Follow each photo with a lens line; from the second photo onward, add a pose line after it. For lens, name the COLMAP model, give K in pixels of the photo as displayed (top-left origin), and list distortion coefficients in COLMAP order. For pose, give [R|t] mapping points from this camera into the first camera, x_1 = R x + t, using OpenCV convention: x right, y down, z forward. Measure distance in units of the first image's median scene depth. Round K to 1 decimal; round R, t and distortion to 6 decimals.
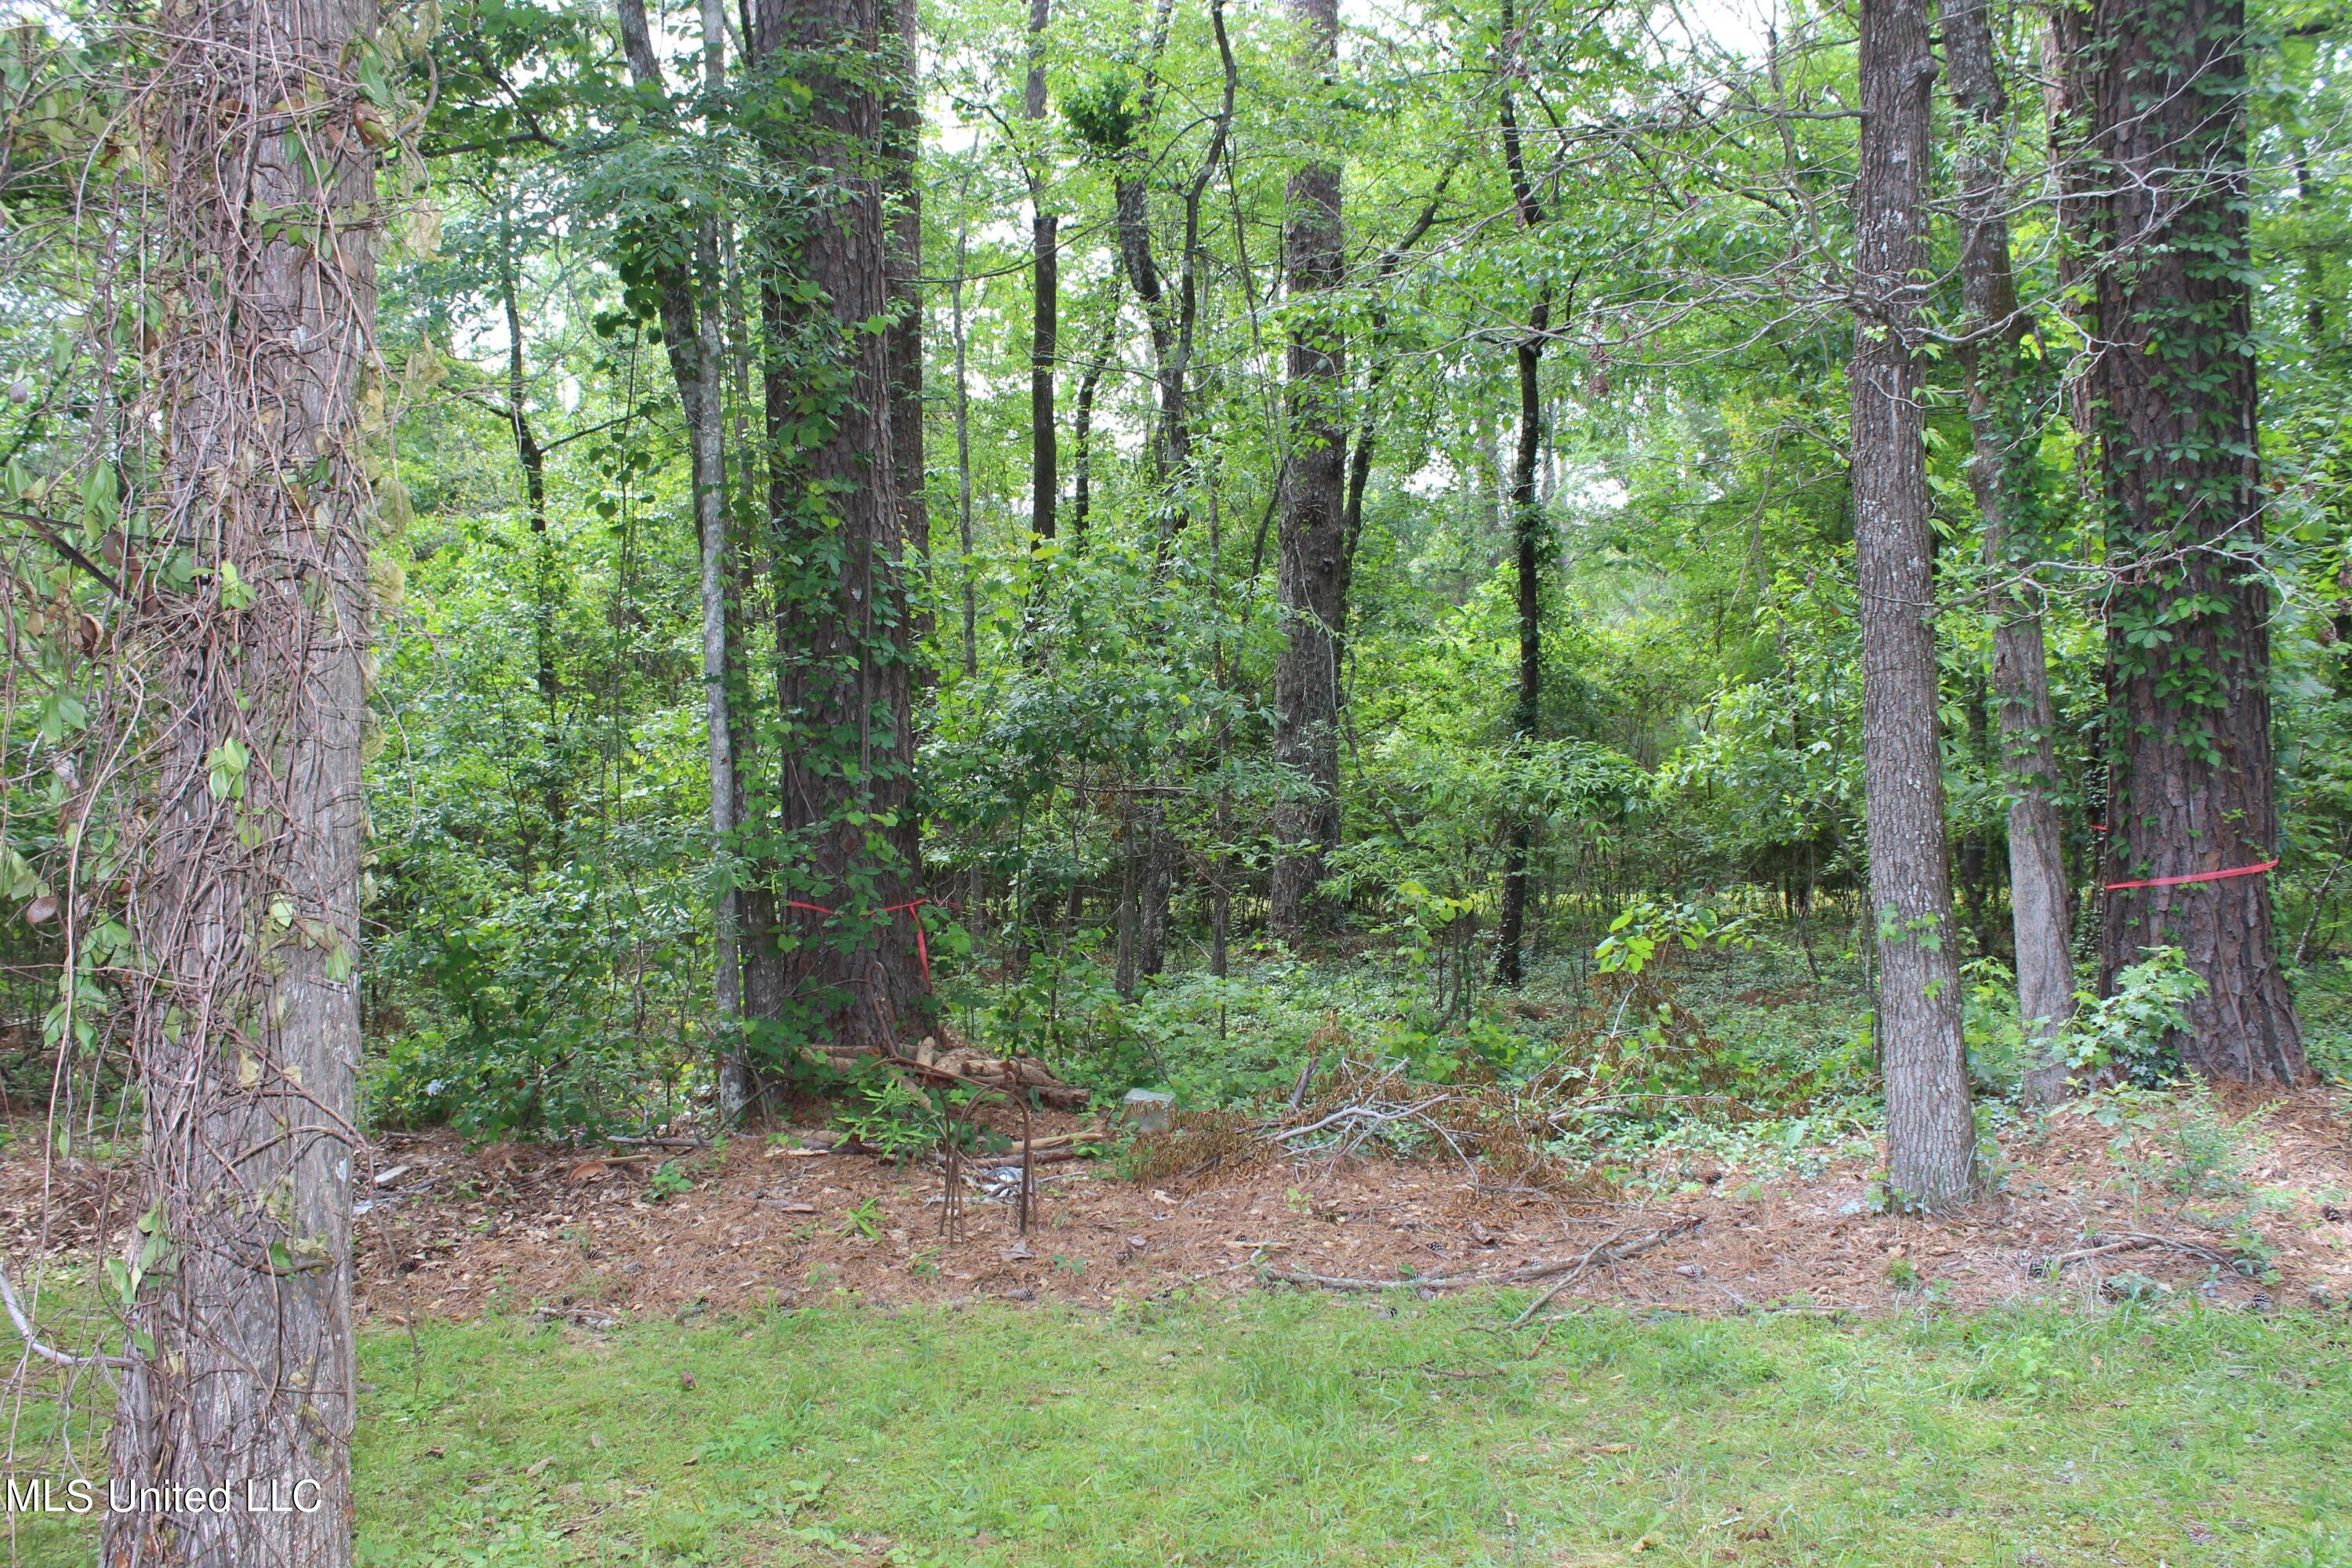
lens RADIAL K [[2168.8, 0, 1176.3], [0, 2168.8, 783.2], [0, 0, 1]] dist [-0.119359, 0.000000]
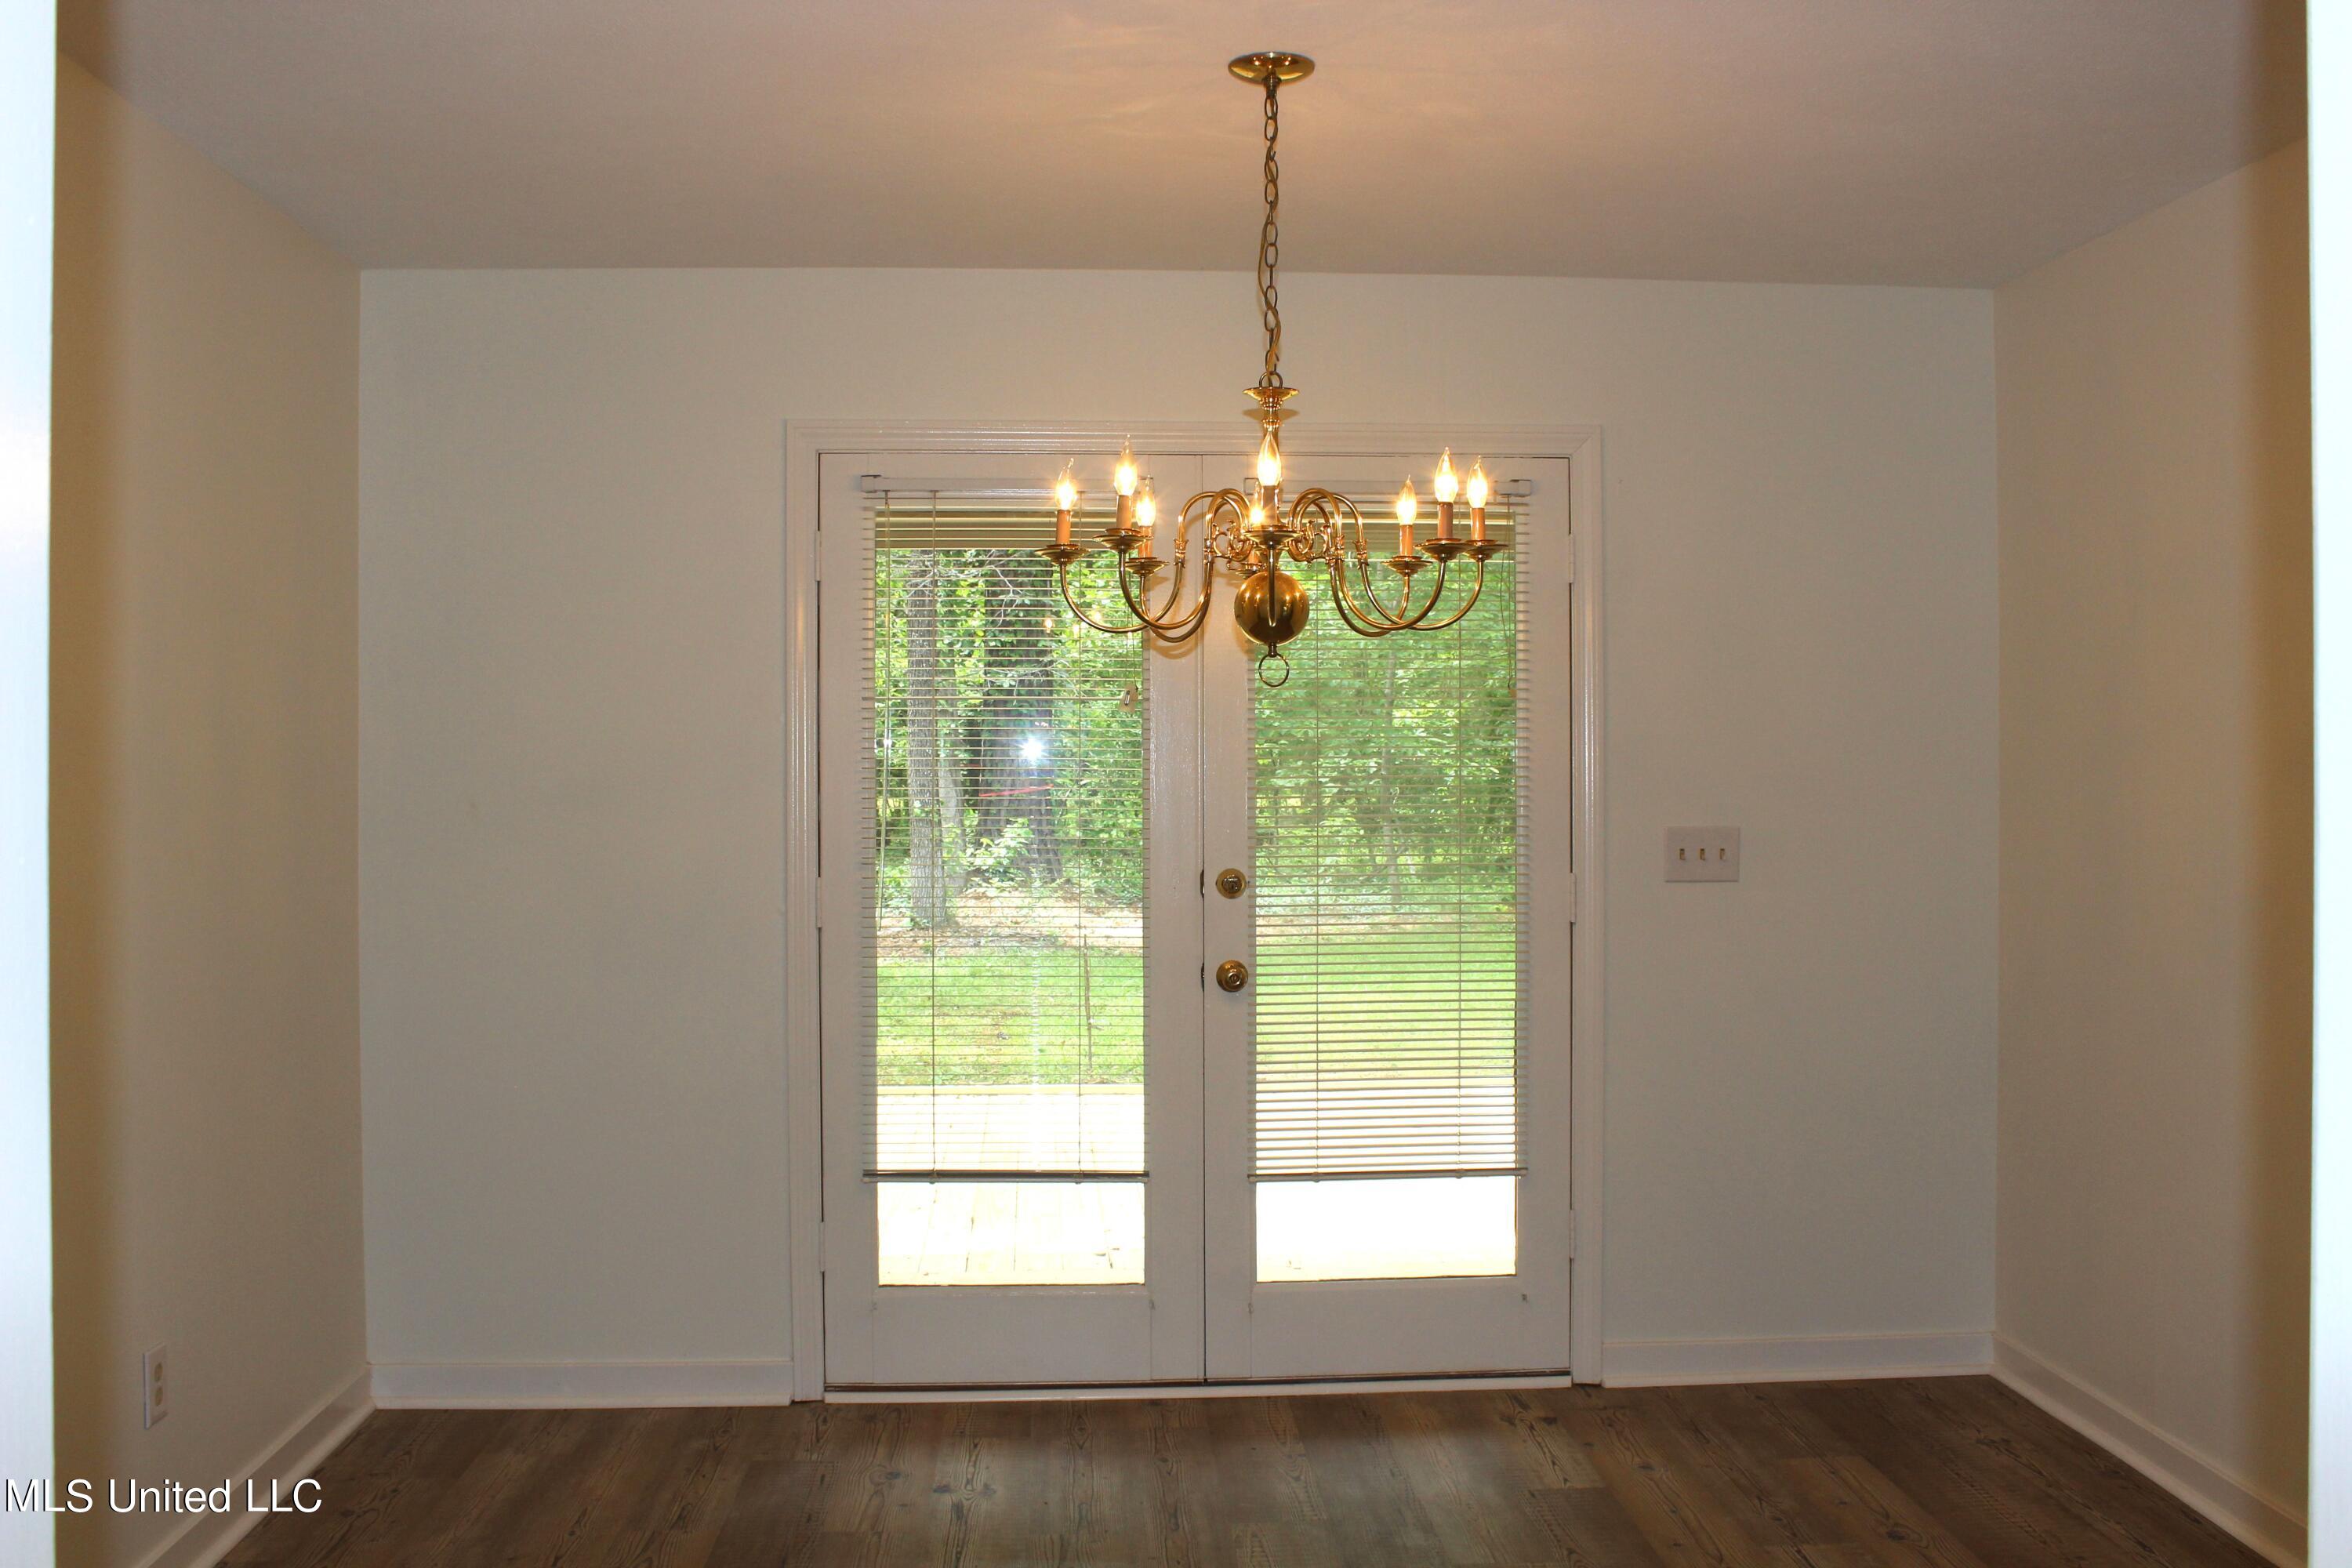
lens RADIAL K [[2168.8, 0, 1168.2], [0, 2168.8, 785.7], [0, 0, 1]] dist [-0.119359, 0.000000]
pose [[0.859734, 0.004363, 0.510723, -0.719440], [-0.007045, 0.999970, 0.003316, 0.027306], [-0.510693, -0.006449, 0.859739, -1.350857]]
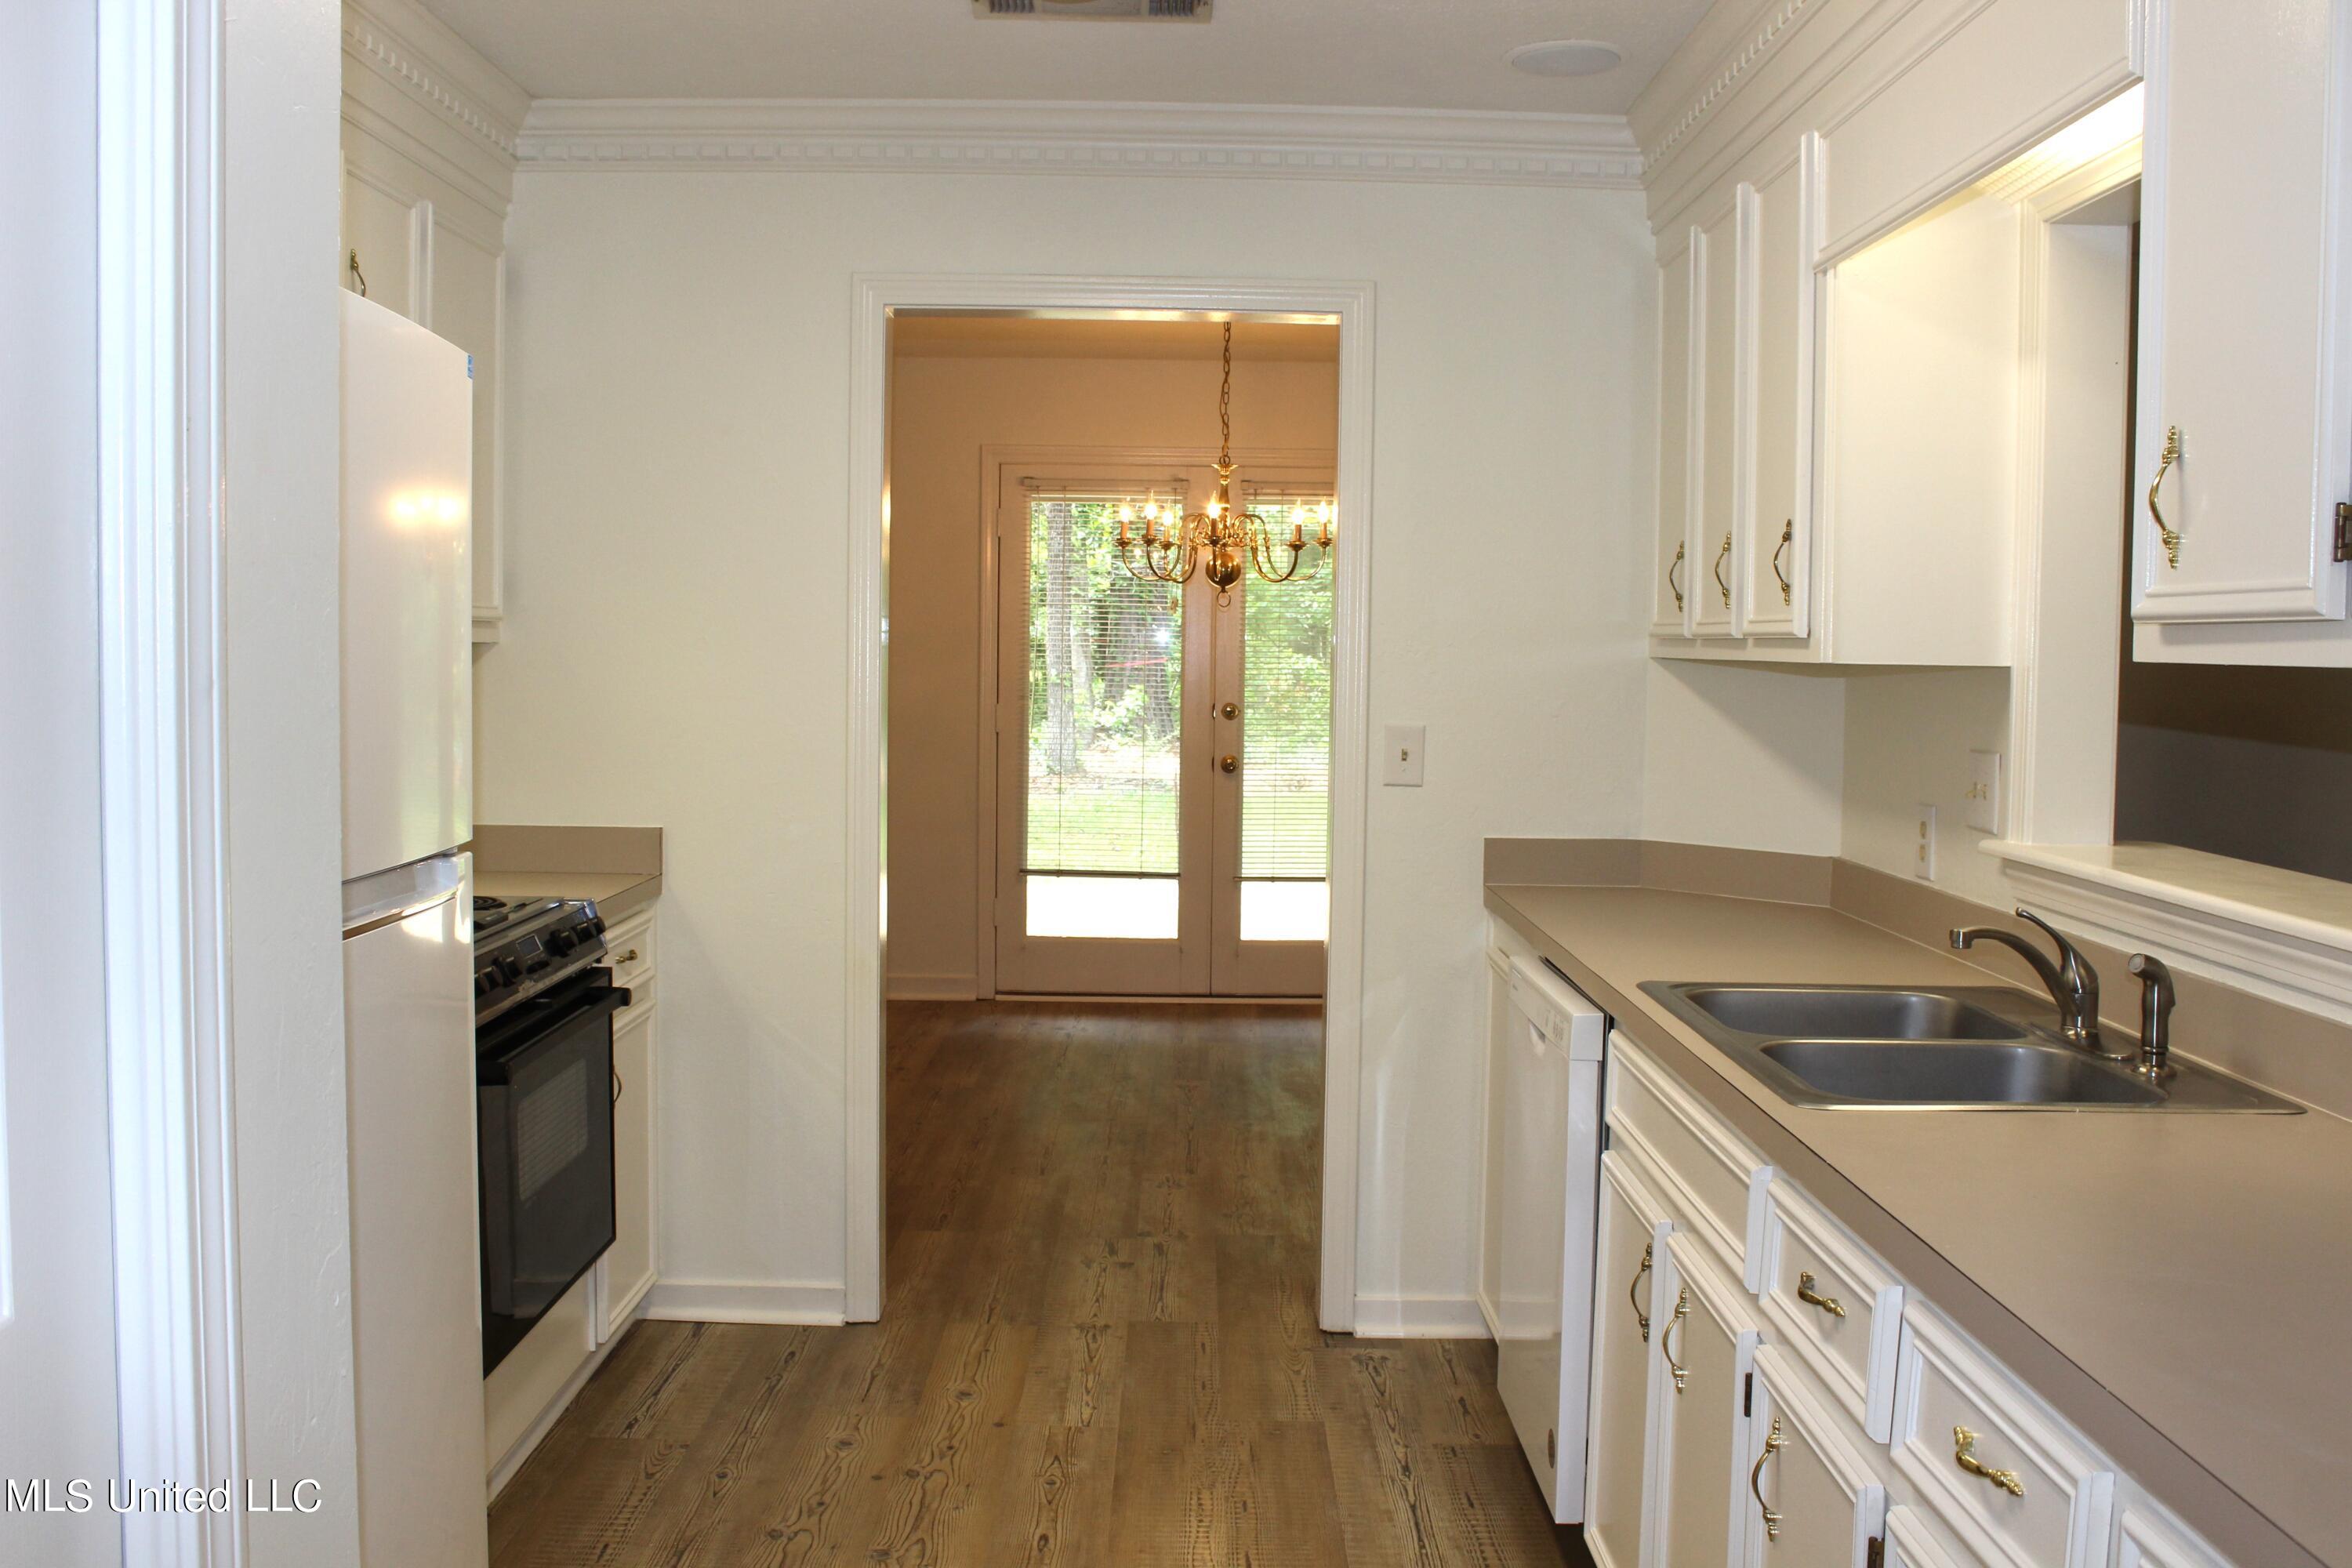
lens RADIAL K [[2168.8, 0, 1179.4], [0, 2168.8, 779.5], [0, 0, 1]] dist [-0.119359, 0.000000]
pose [[0.887613, -0.006341, 0.460547, -1.587610], [-0.023059, 0.998040, 0.058183, 0.031878], [-0.460013, -0.062263, 0.885726, -3.299309]]
